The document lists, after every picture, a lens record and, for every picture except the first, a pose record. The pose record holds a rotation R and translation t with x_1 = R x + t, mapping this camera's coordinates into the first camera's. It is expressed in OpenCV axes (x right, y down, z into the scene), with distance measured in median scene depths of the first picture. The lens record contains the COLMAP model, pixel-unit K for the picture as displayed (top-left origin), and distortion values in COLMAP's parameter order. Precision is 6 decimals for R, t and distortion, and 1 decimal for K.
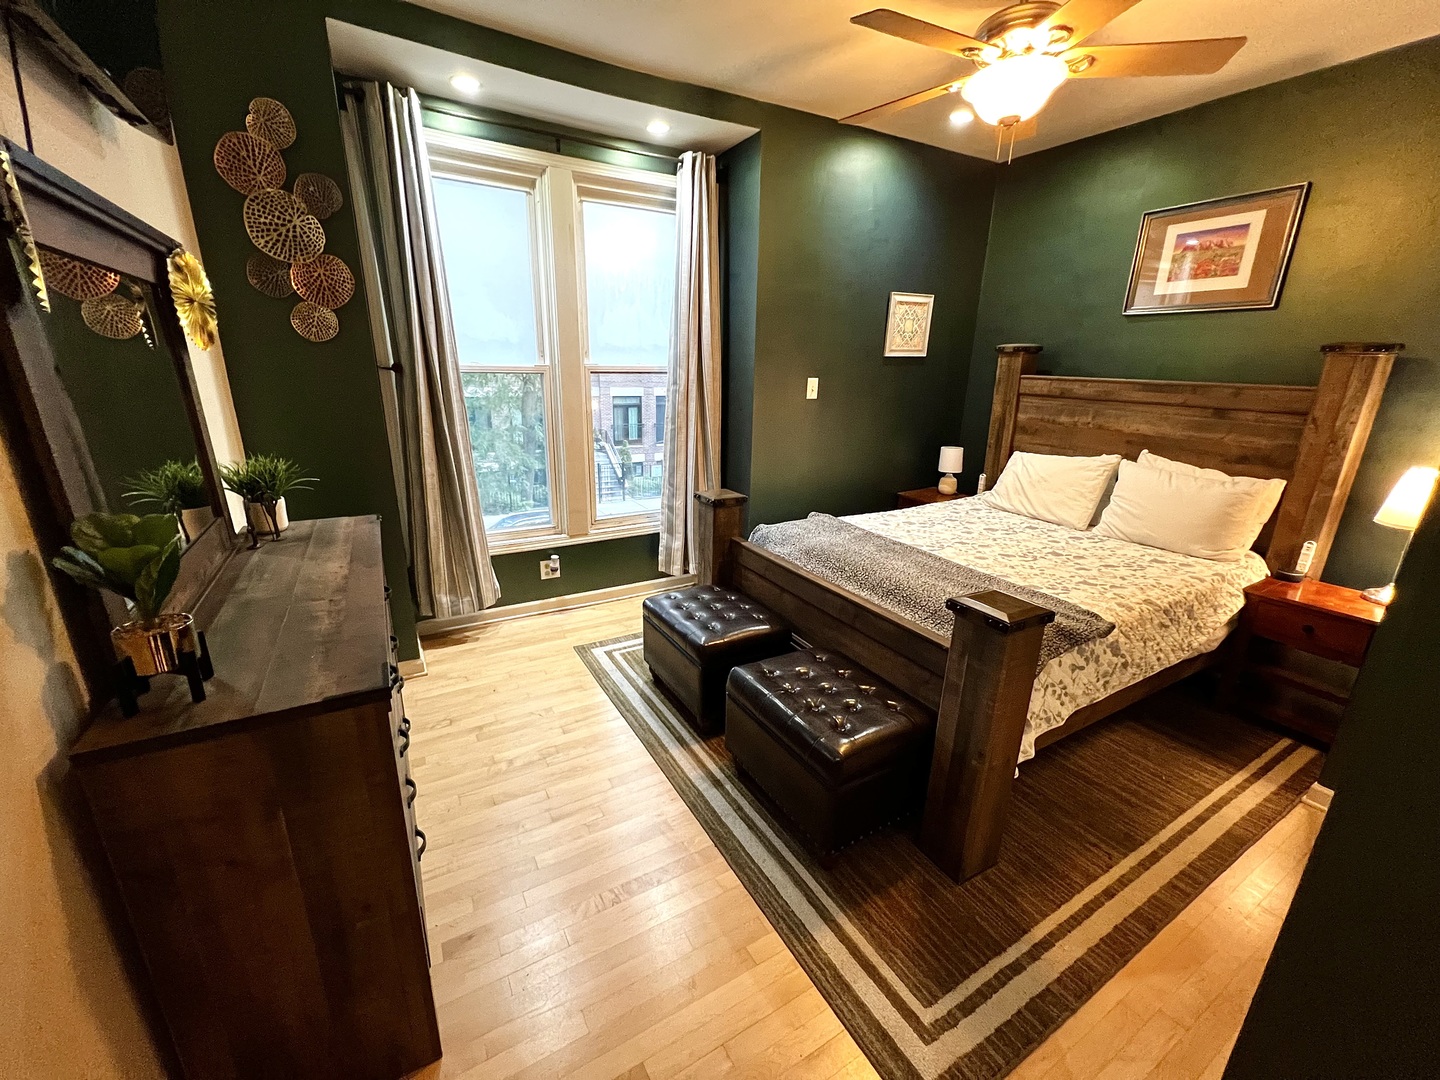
lens RADIAL K [[579.7, 0, 714.8], [0, 579.7, 537.5], [0, 0, 1]] dist [-0.004174, 0.000970]
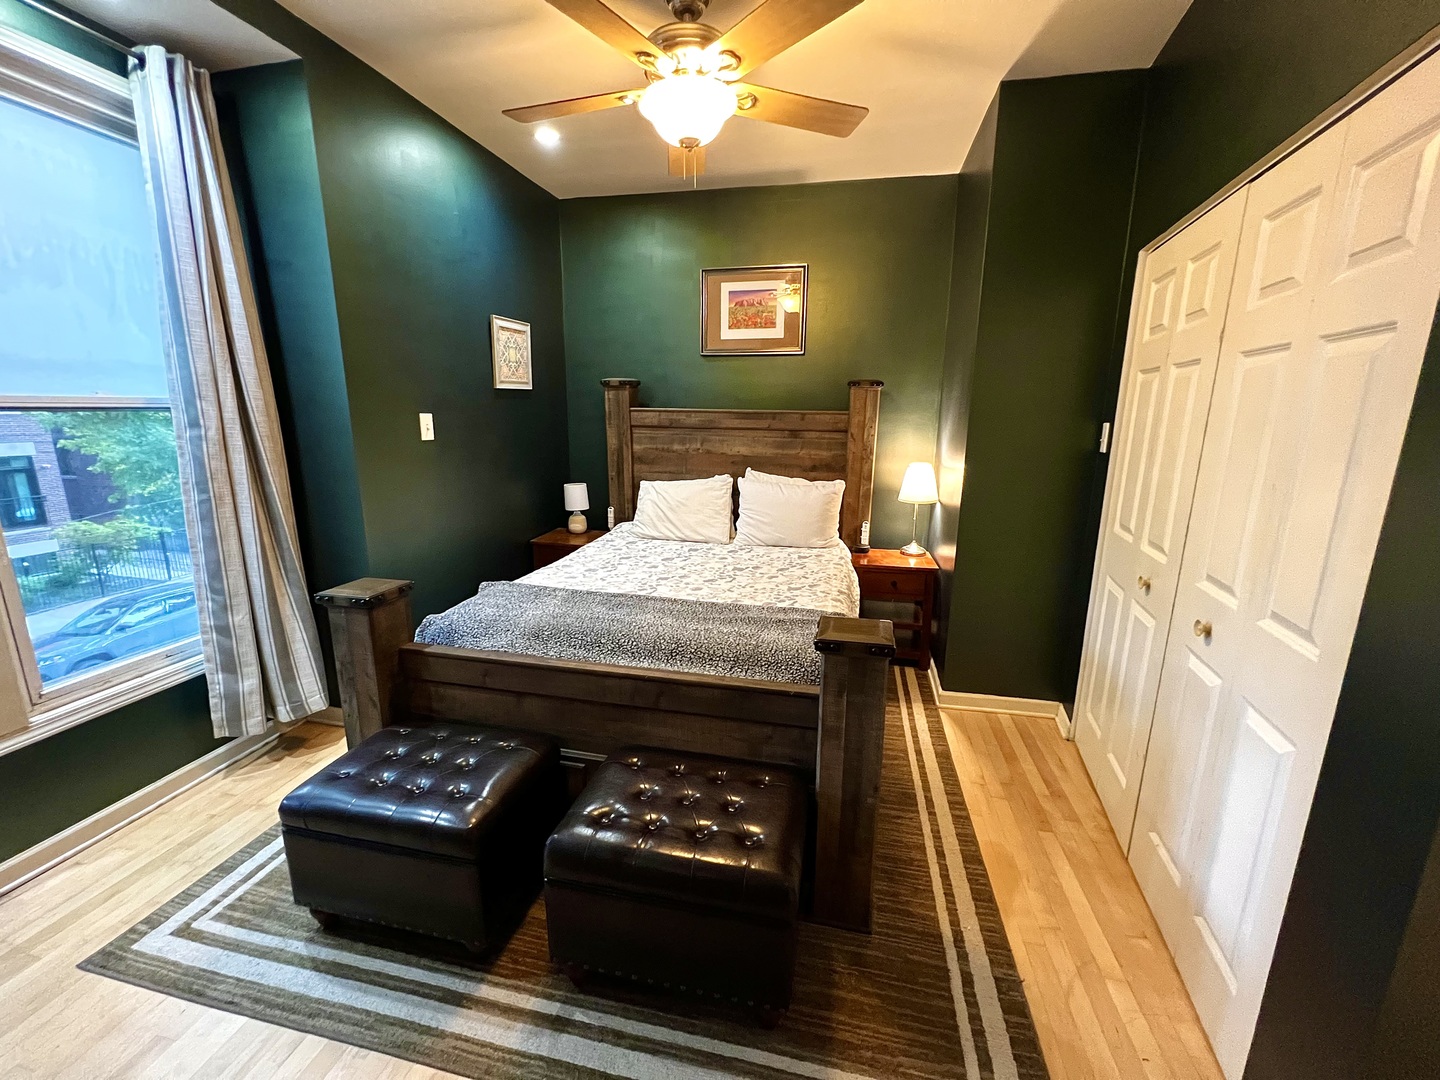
lens RADIAL K [[579.7, 0, 719.7], [0, 579.7, 538.2], [0, 0, 1]] dist [-0.004174, 0.000970]
pose [[0.674841, -0.169553, 0.718221, -0.172280], [0.217394, 0.975735, 0.026083, -0.056267], [-0.705217, 0.138535, 0.695326, 0.246596]]
